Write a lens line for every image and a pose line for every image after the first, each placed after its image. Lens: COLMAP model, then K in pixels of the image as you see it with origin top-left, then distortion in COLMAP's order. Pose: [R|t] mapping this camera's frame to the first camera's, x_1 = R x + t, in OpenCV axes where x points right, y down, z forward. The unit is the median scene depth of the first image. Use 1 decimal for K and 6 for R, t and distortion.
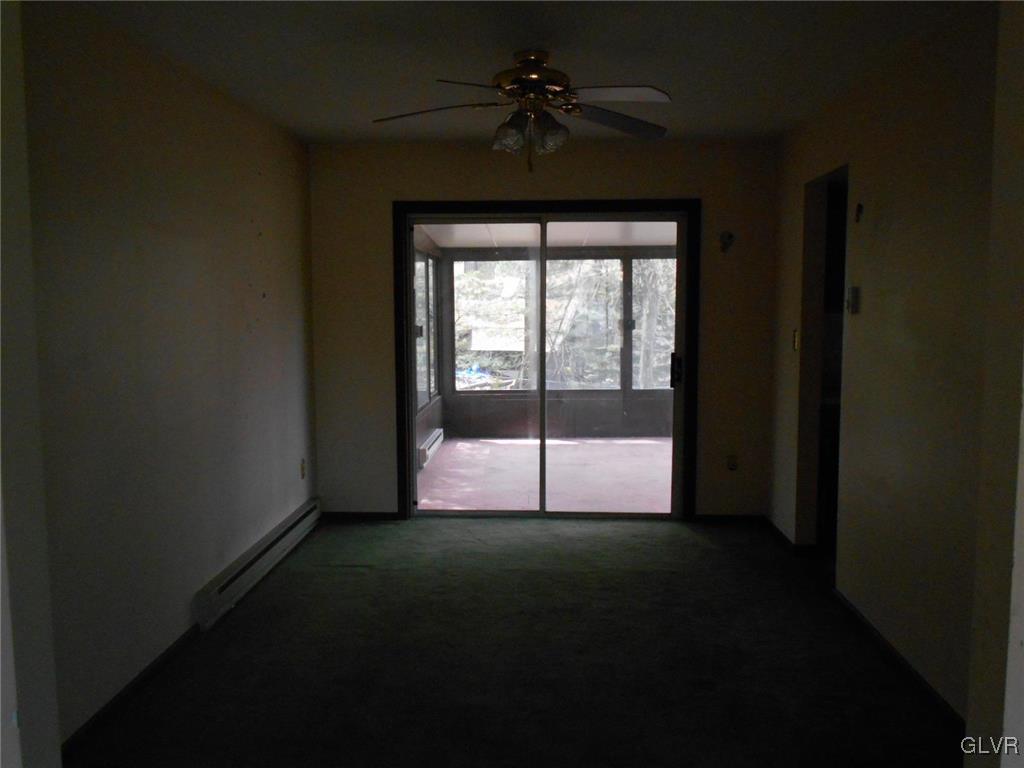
lens RADIAL K [[899.3, 0, 512.0], [0, 899.3, 384.0], [0, 0, 1]] dist [-0.001324, 0.000363]
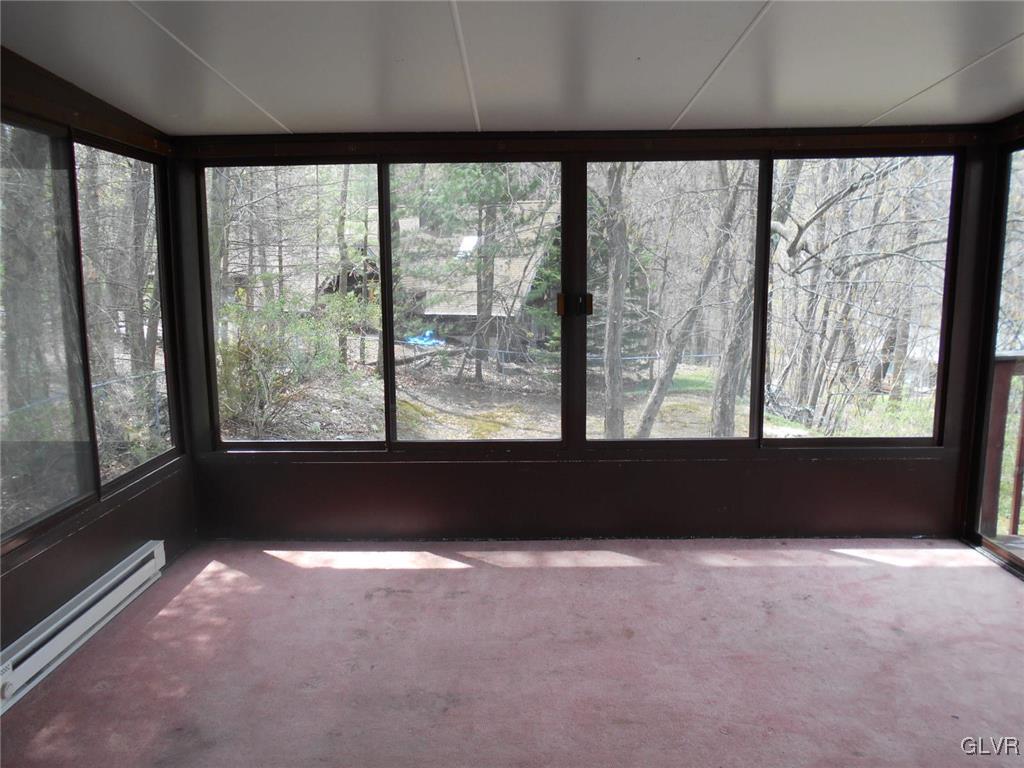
lens RADIAL K [[808.5, 0, 512.0], [0, 808.5, 384.0], [0, 0, 1]] dist [-0.012675, -0.001732]
pose [[0.999653, -0.005933, 0.025647, 0.081820], [0.004465, 0.998369, 0.056923, -0.046653], [-0.025942, -0.056789, 0.998049, 0.566713]]
